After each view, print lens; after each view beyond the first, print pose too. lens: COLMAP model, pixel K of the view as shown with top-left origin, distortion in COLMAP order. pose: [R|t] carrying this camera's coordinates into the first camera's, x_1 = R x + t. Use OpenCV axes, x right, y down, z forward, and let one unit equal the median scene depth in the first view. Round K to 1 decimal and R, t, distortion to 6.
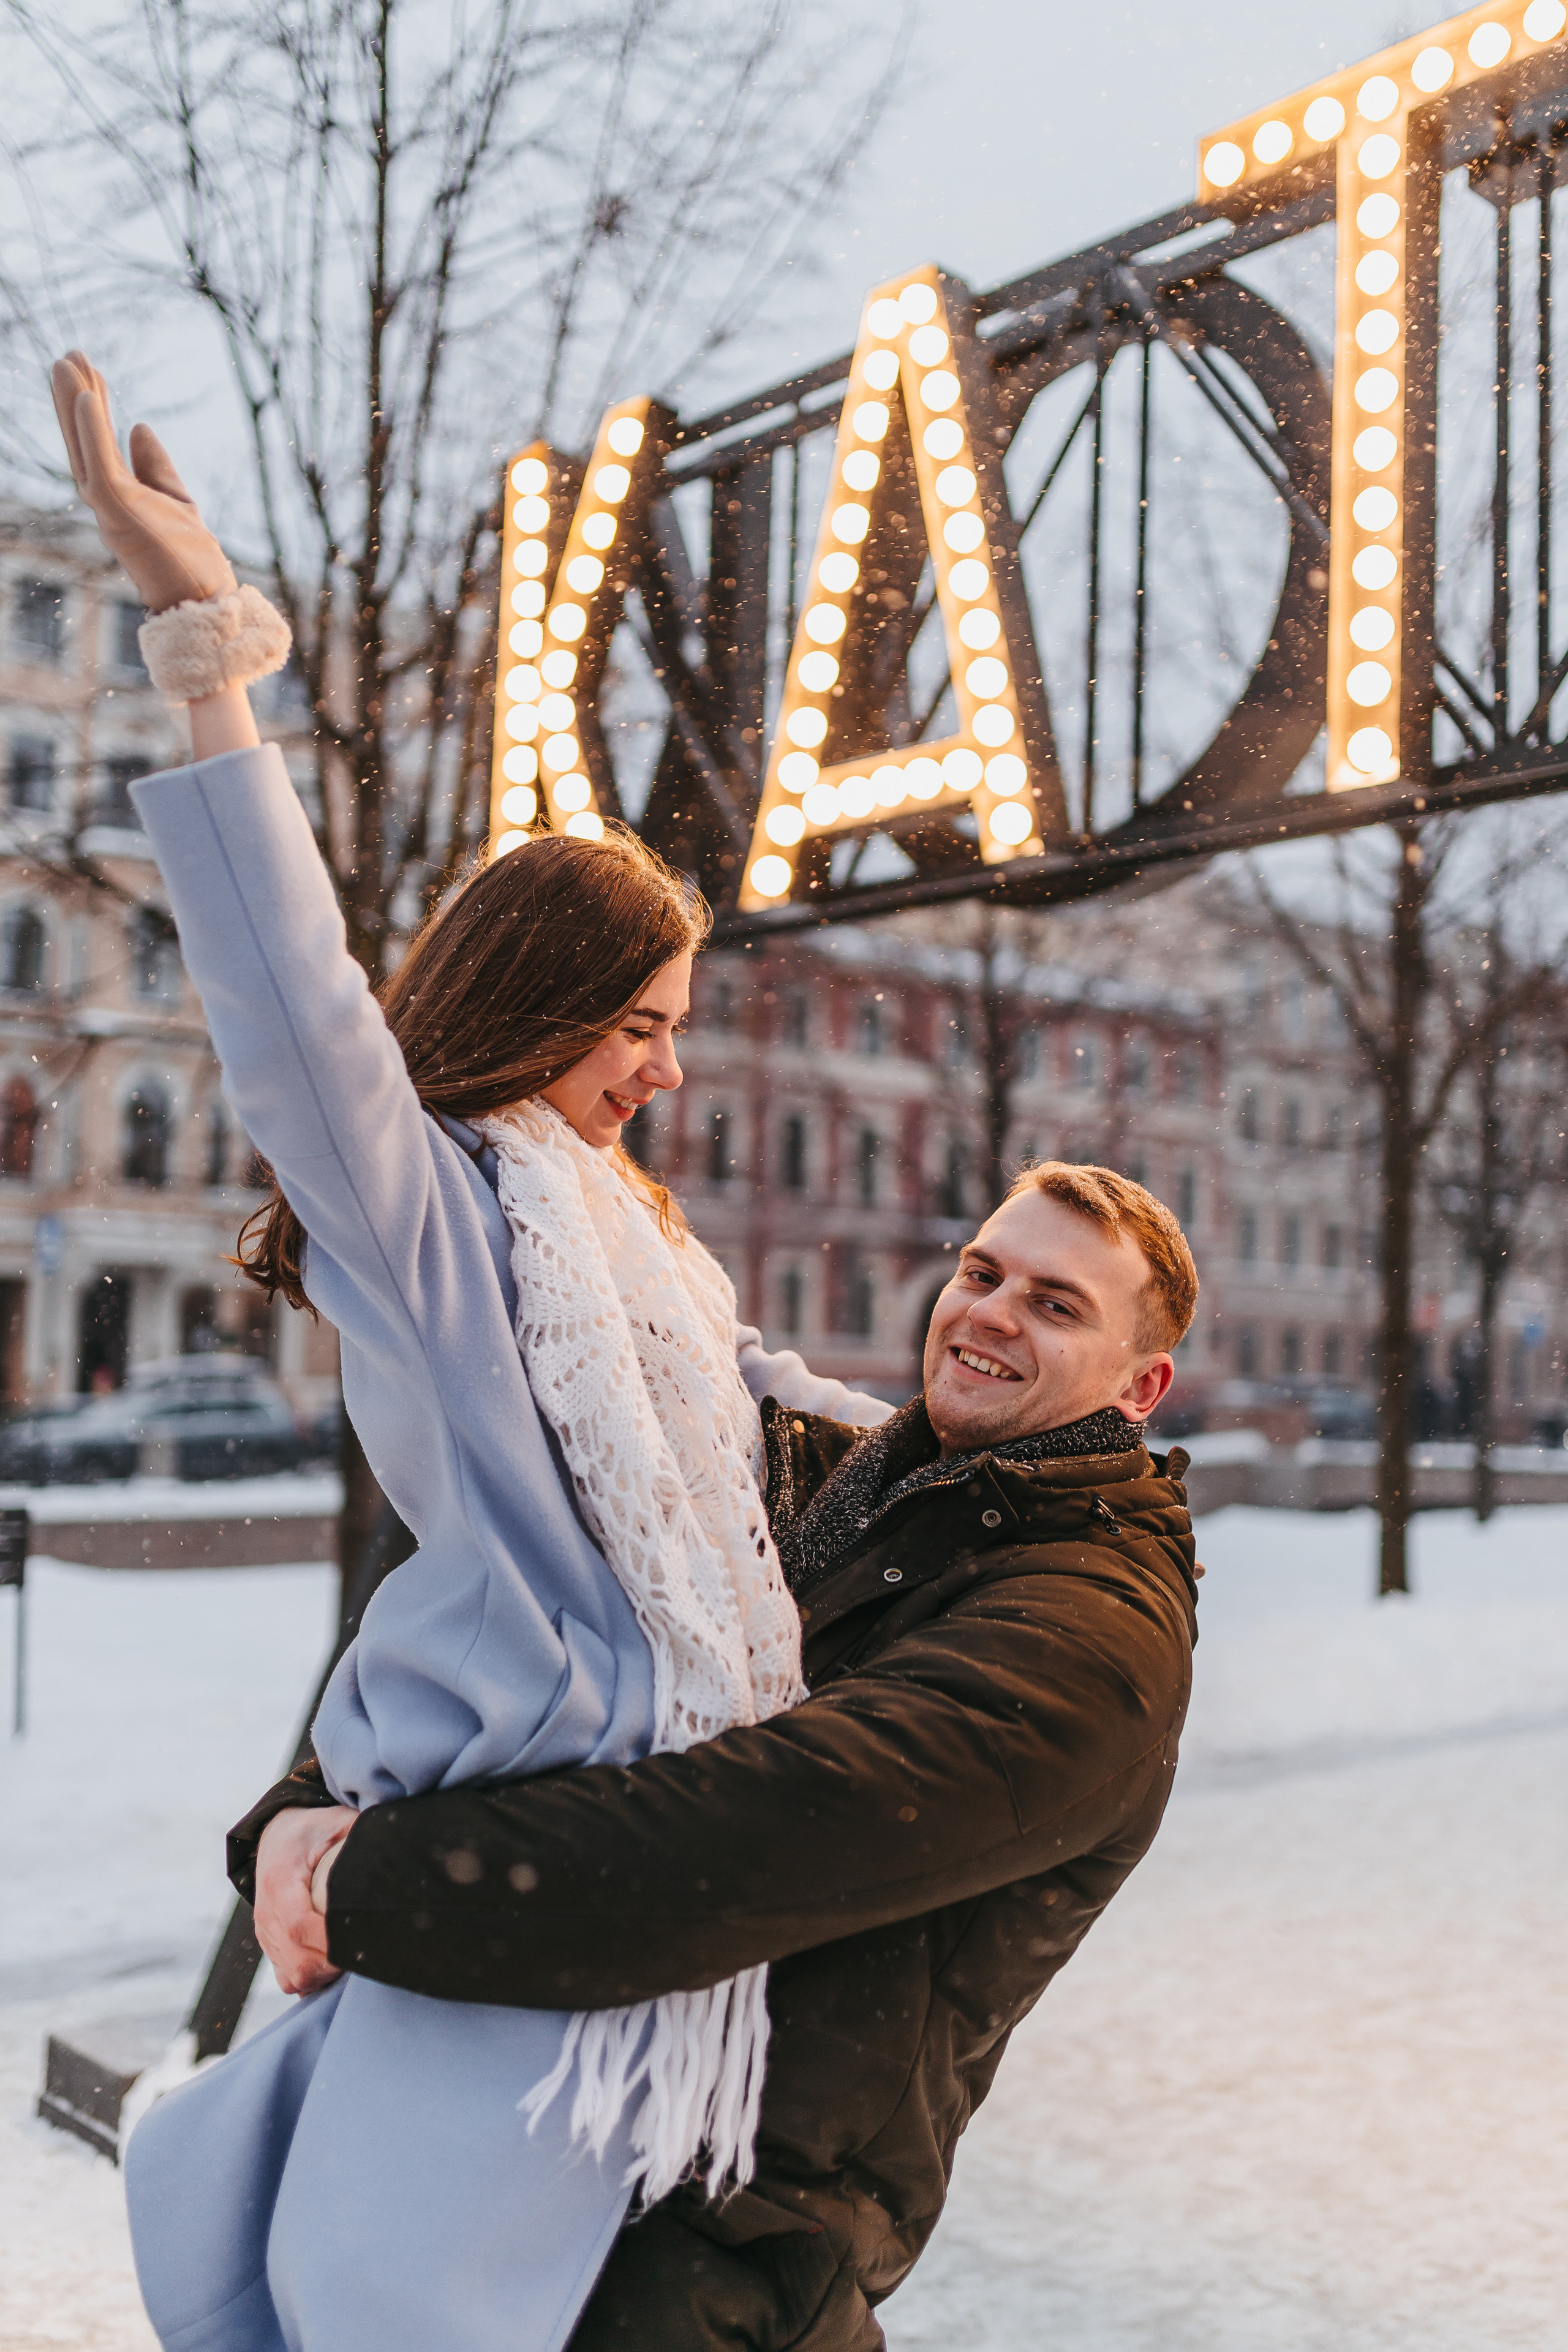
lens RADIAL K [[2240.1, 0, 819.5], [0, 2240.1, 1172.0], [0, 0, 1]] dist [0.010148, 0.000000]
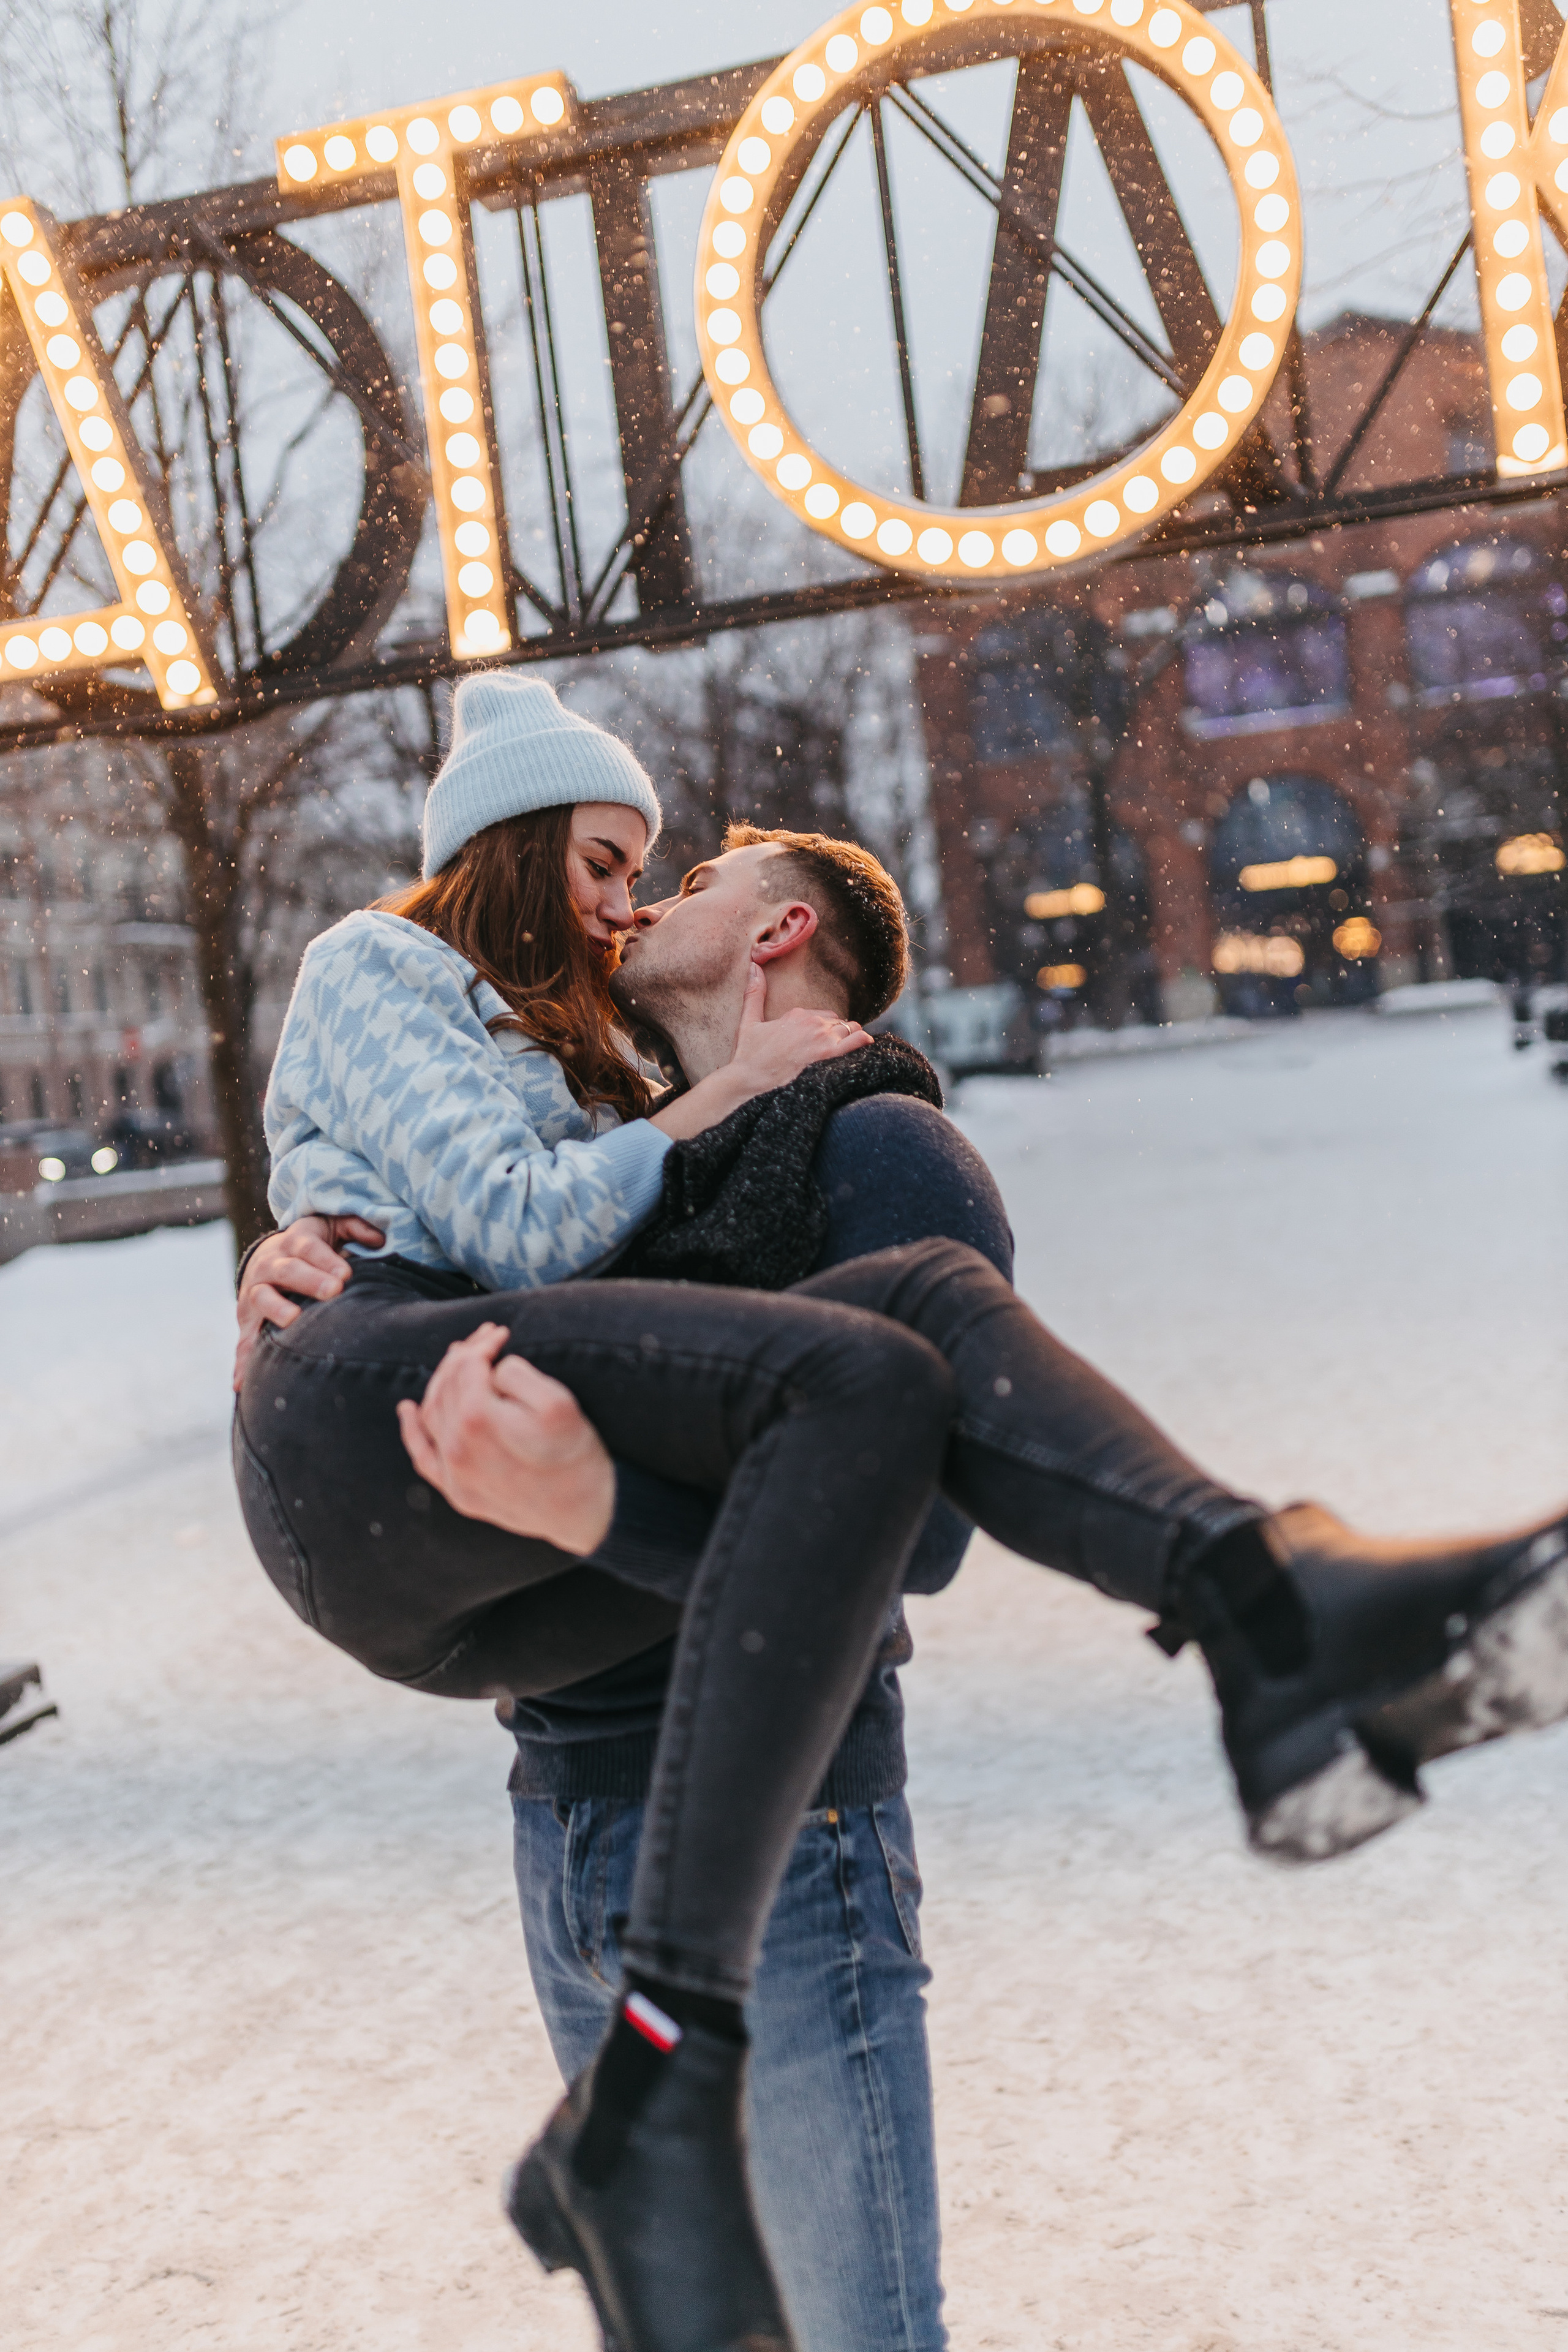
lens RADIAL K [[2240.1, 0, 790.1], [0, 2240.1, 1164.3], [0, 0, 1]] dist [0.010148, 0.000000]
pose [[0.837604, -0.154376, 0.524011, -0.308647], [0.092406, 0.985455, 0.142614, -0.028998], [-0.538406, -0.071032, 0.839687, -0.256519]]
